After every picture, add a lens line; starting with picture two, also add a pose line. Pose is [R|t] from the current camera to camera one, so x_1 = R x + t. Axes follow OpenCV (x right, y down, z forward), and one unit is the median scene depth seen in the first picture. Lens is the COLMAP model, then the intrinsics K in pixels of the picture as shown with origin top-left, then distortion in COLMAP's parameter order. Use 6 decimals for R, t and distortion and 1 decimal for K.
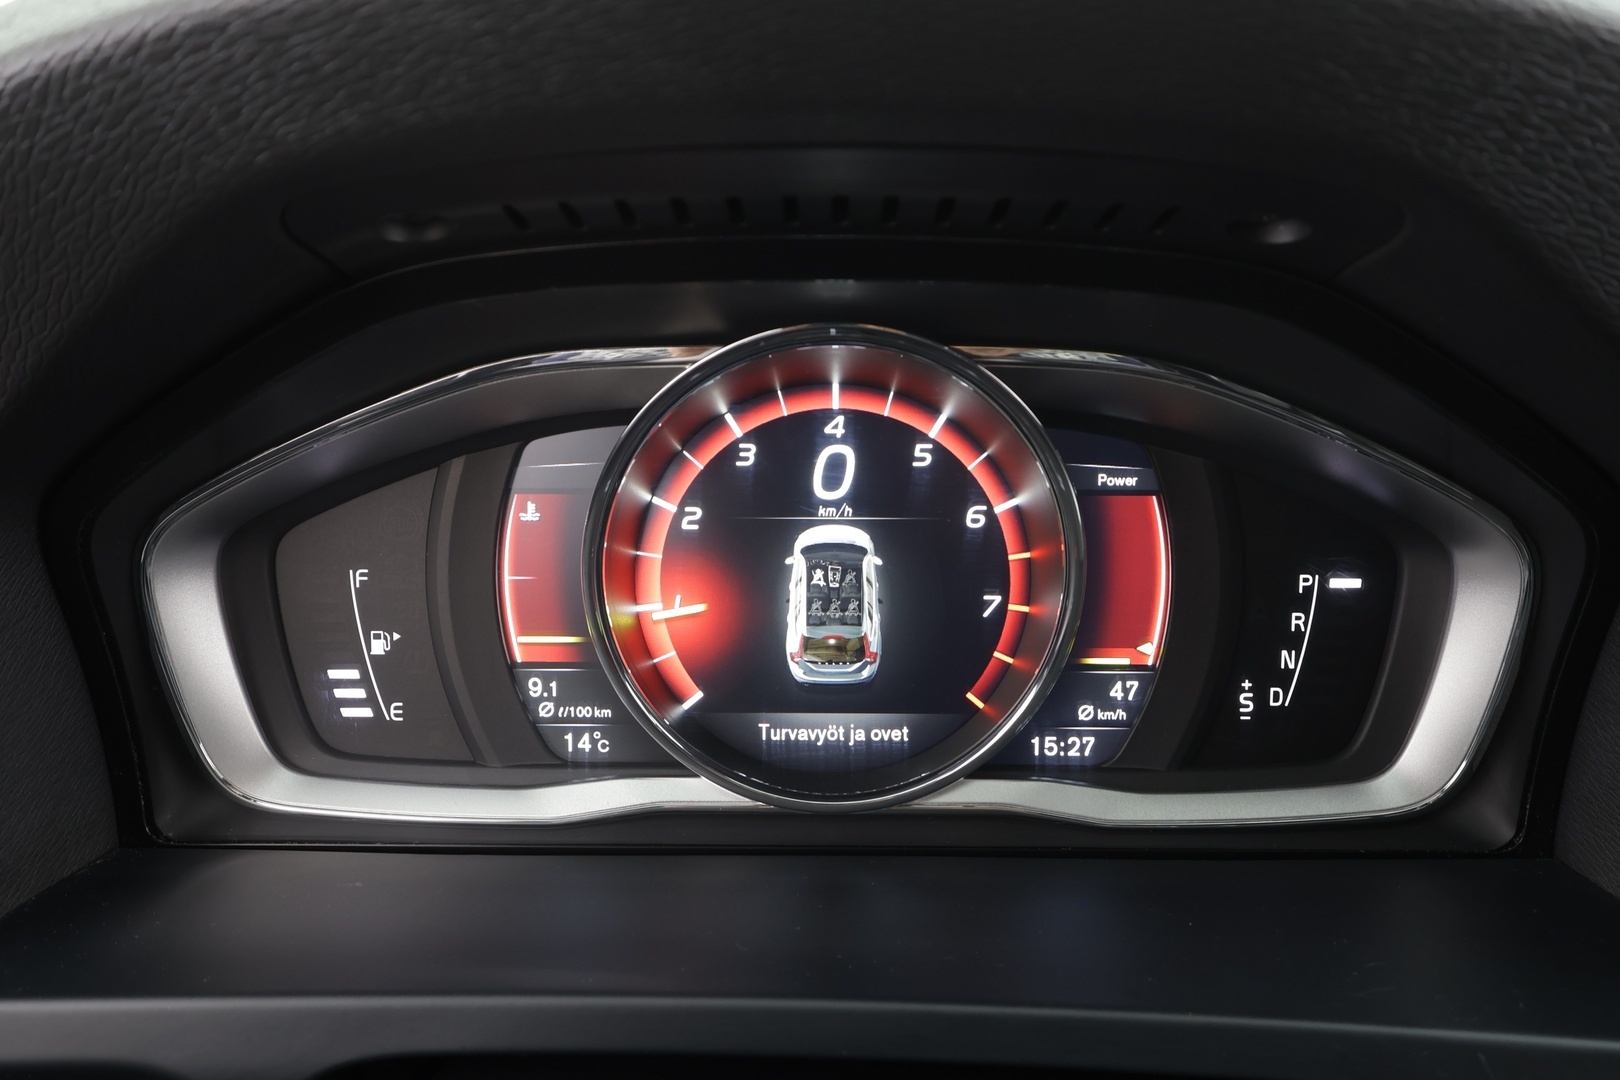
lens RADIAL K [[1165.8, 0, 810.0], [0, 1165.8, 540.0], [0, 0, 1]] dist [0.002804, -0.003533]
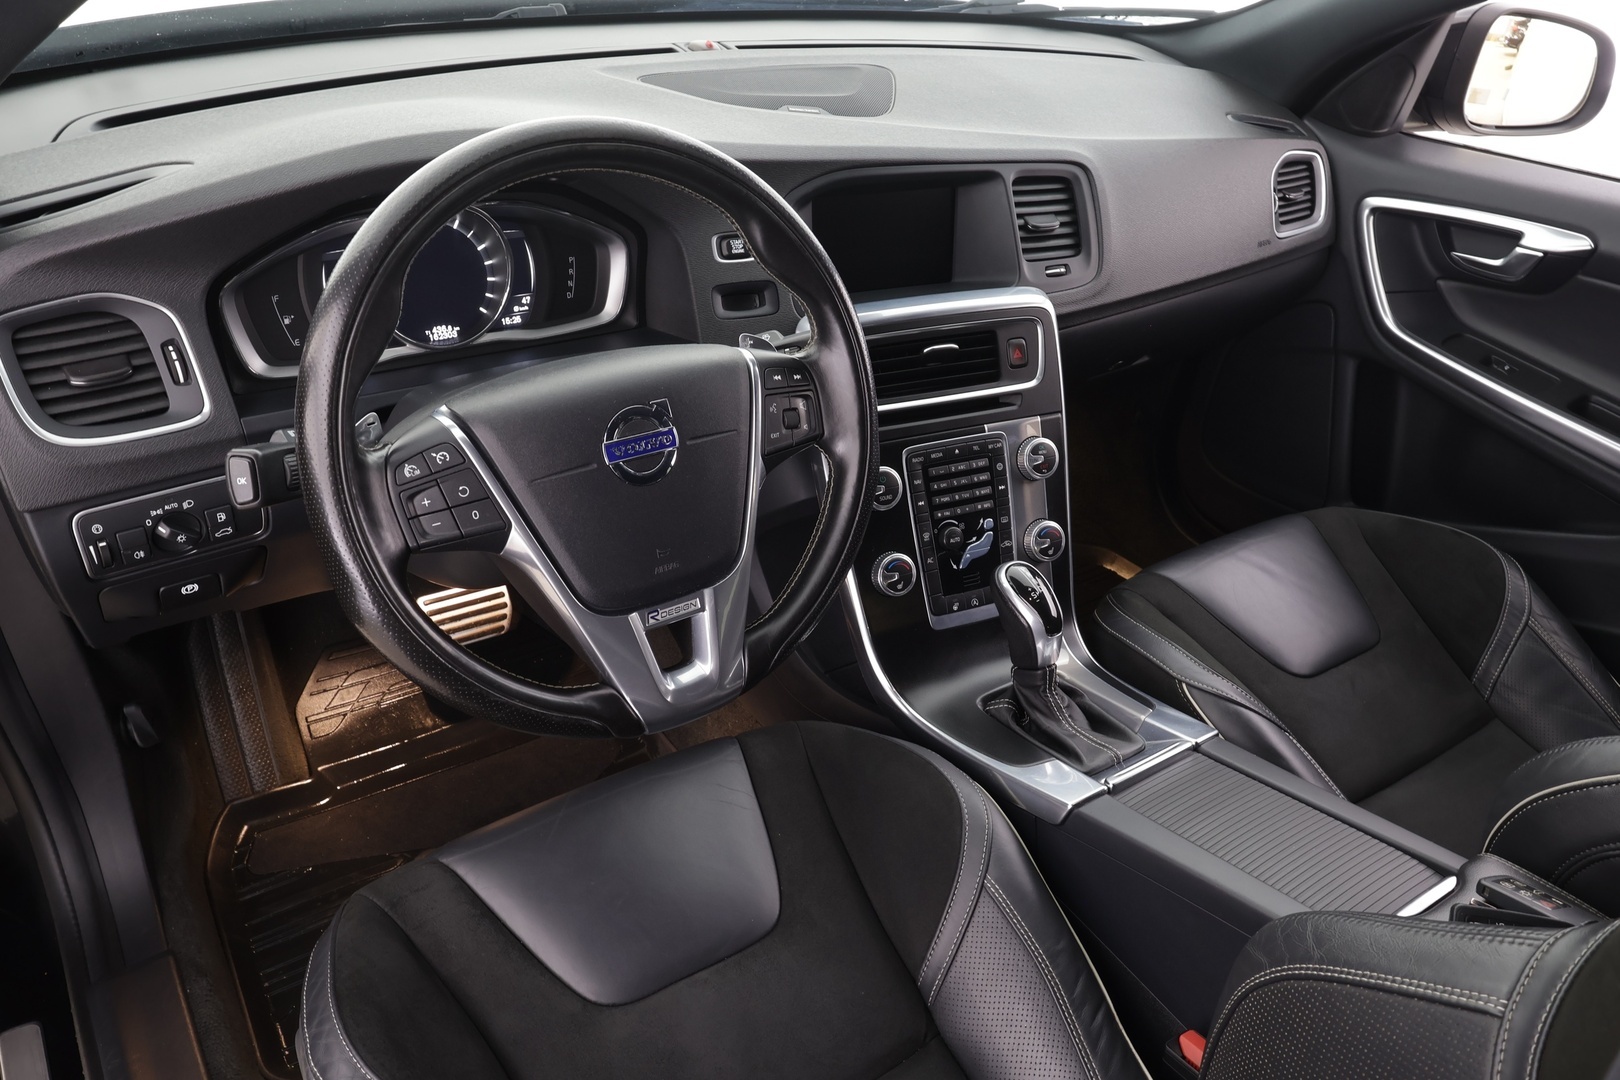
lens RADIAL K [[1210.5, 0, 810.0], [0, 1210.5, 540.0], [0, 0, 1]] dist [0.011008, 0.002758]
pose [[0.818597, -0.247297, 0.518404, -1.026909], [0.126380, 0.957996, 0.257435, -0.001675], [-0.560292, -0.145219, 0.815466, -2.363022]]
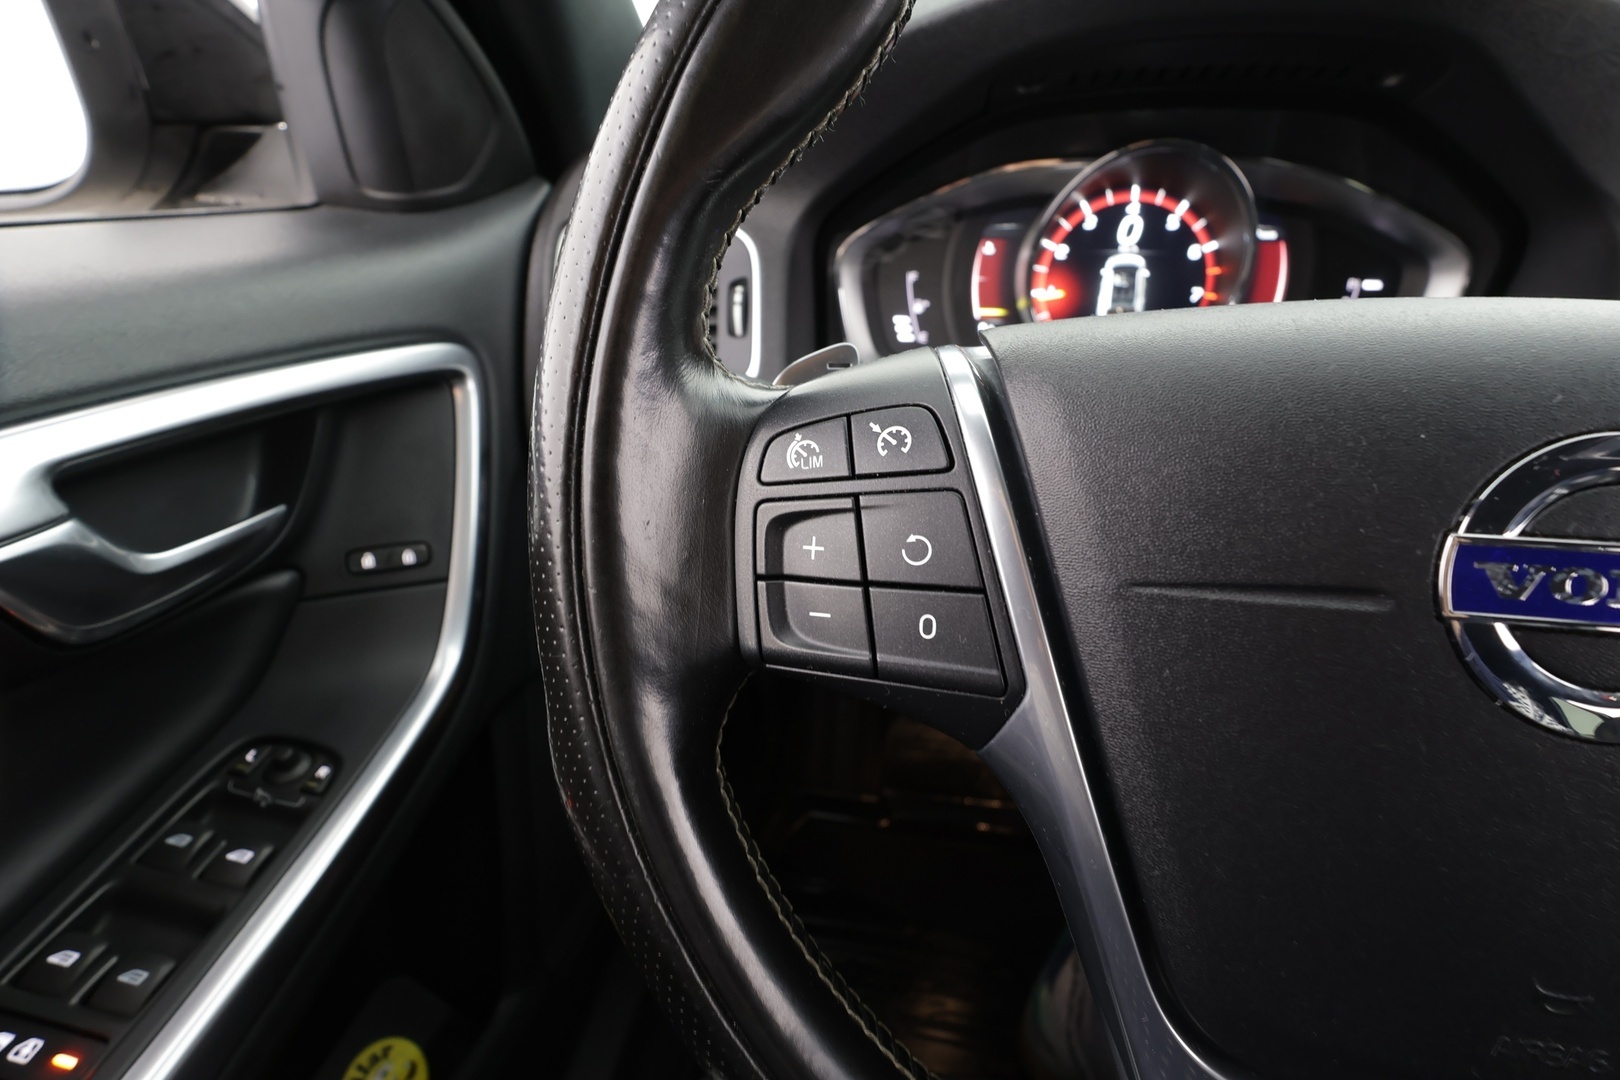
lens RADIAL K [[755.2, 0, 810.0], [0, 755.2, 540.0], [0, 0, 1]] dist [-0.010182, 0.000535]
pose [[0.987991, 0.057805, -0.143294, -0.343363], [-0.037641, 0.989488, 0.139628, 0.349820], [0.149859, -0.132557, 0.979781, -0.582691]]
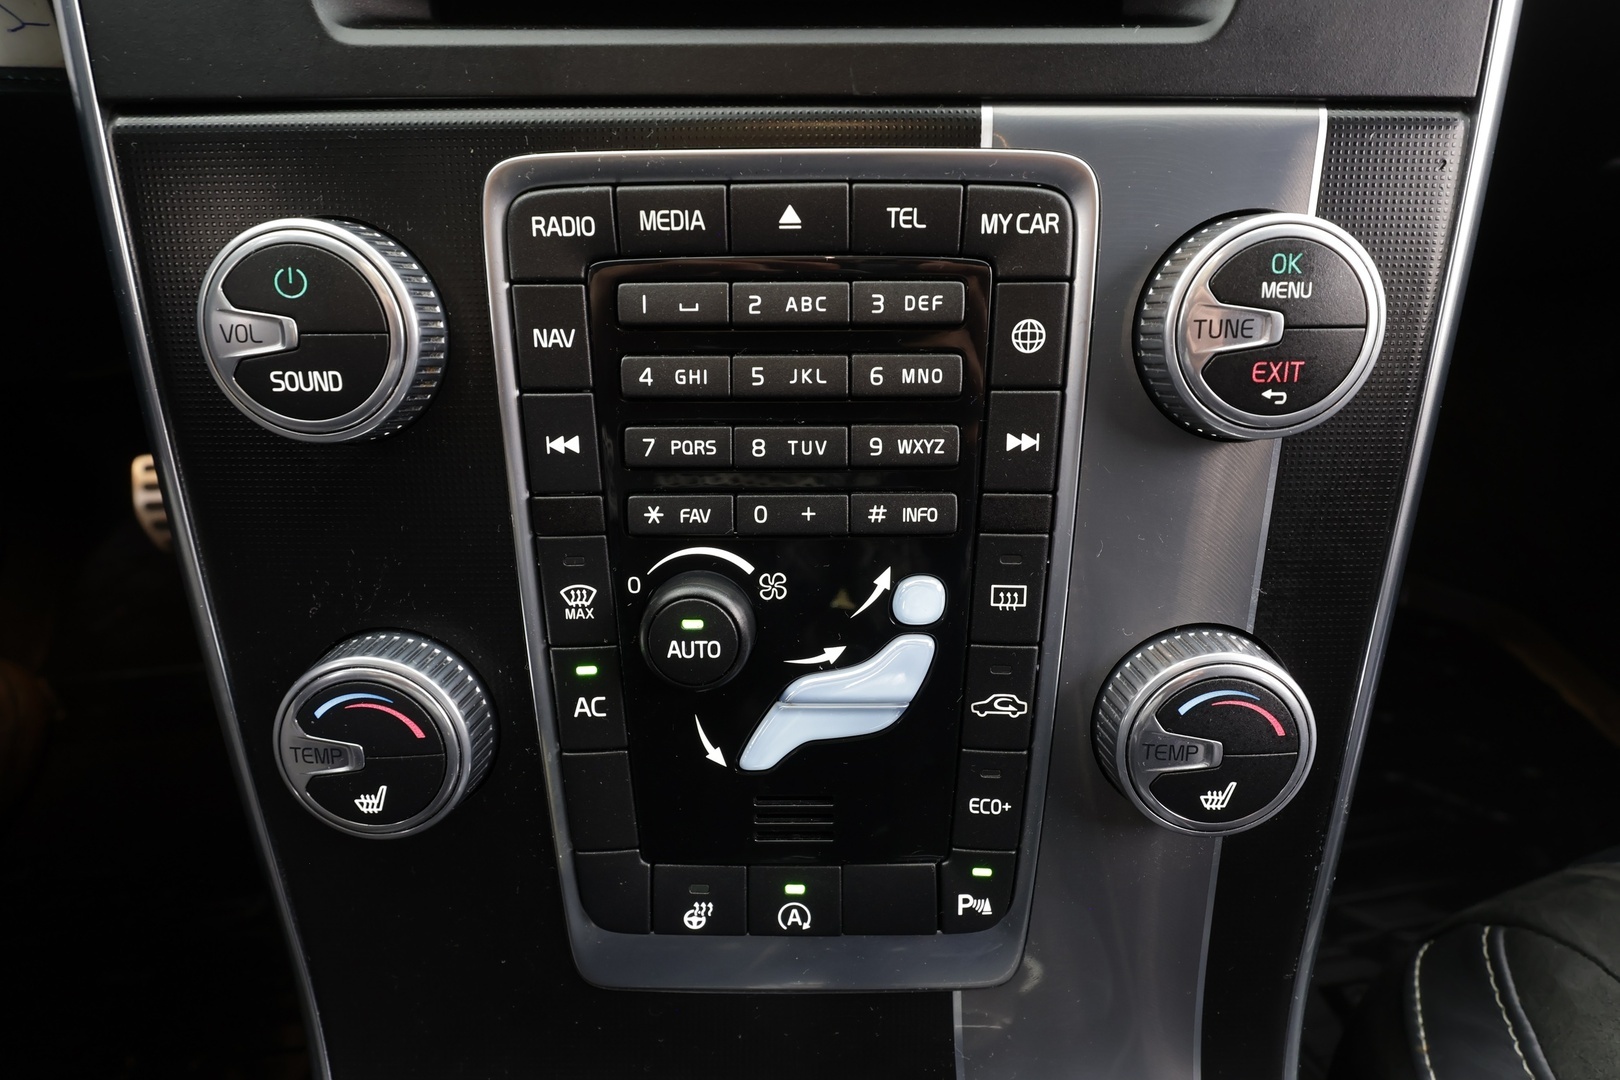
lens RADIAL K [[964.6, 0, 810.0], [0, 964.6, 540.0], [0, 0, 1]] dist [-0.001758, -0.000336]
pose [[0.987174, -0.094395, 0.128754, 1.221336], [0.046530, 0.941579, 0.333562, 0.730036], [-0.152719, -0.323293, 0.933894, -0.186256]]
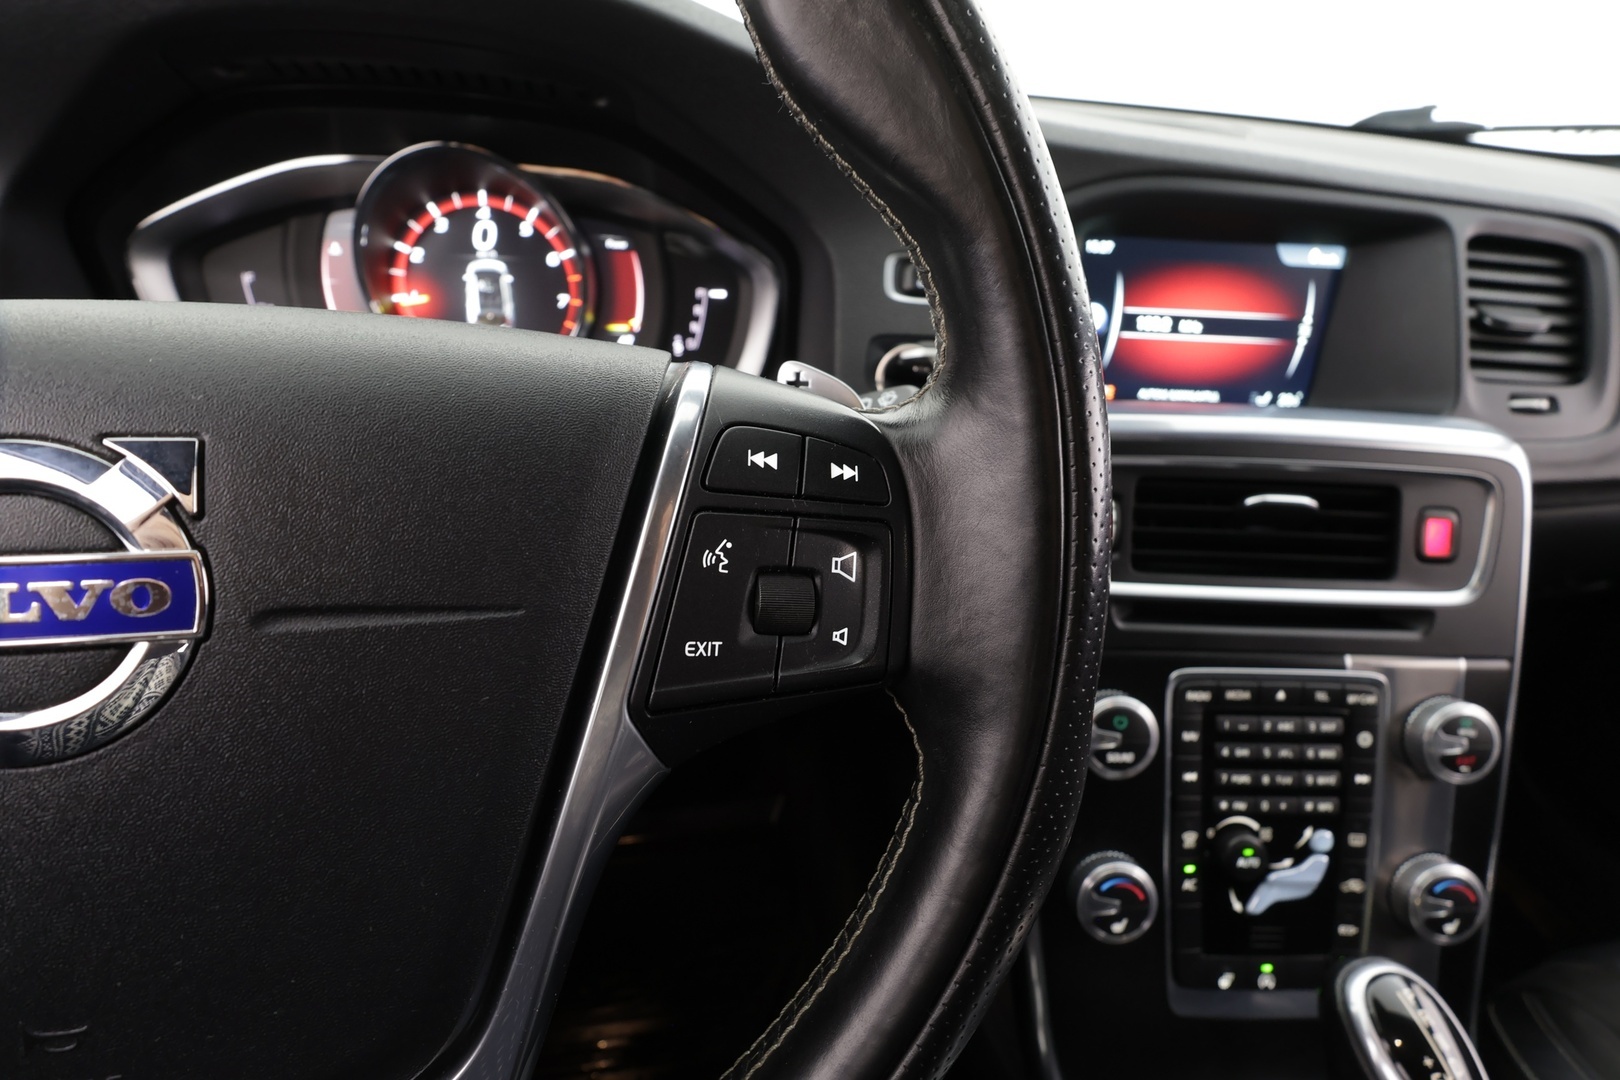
lens RADIAL K [[751.3, 0, 810.0], [0, 751.3, 540.0], [0, 0, 1]] dist [-0.005095, 0.000456]
pose [[0.980634, -0.033041, 0.193042, 0.331018], [0.006085, 0.990331, 0.138594, 0.319828], [-0.195754, -0.134735, 0.971353, -0.579385]]
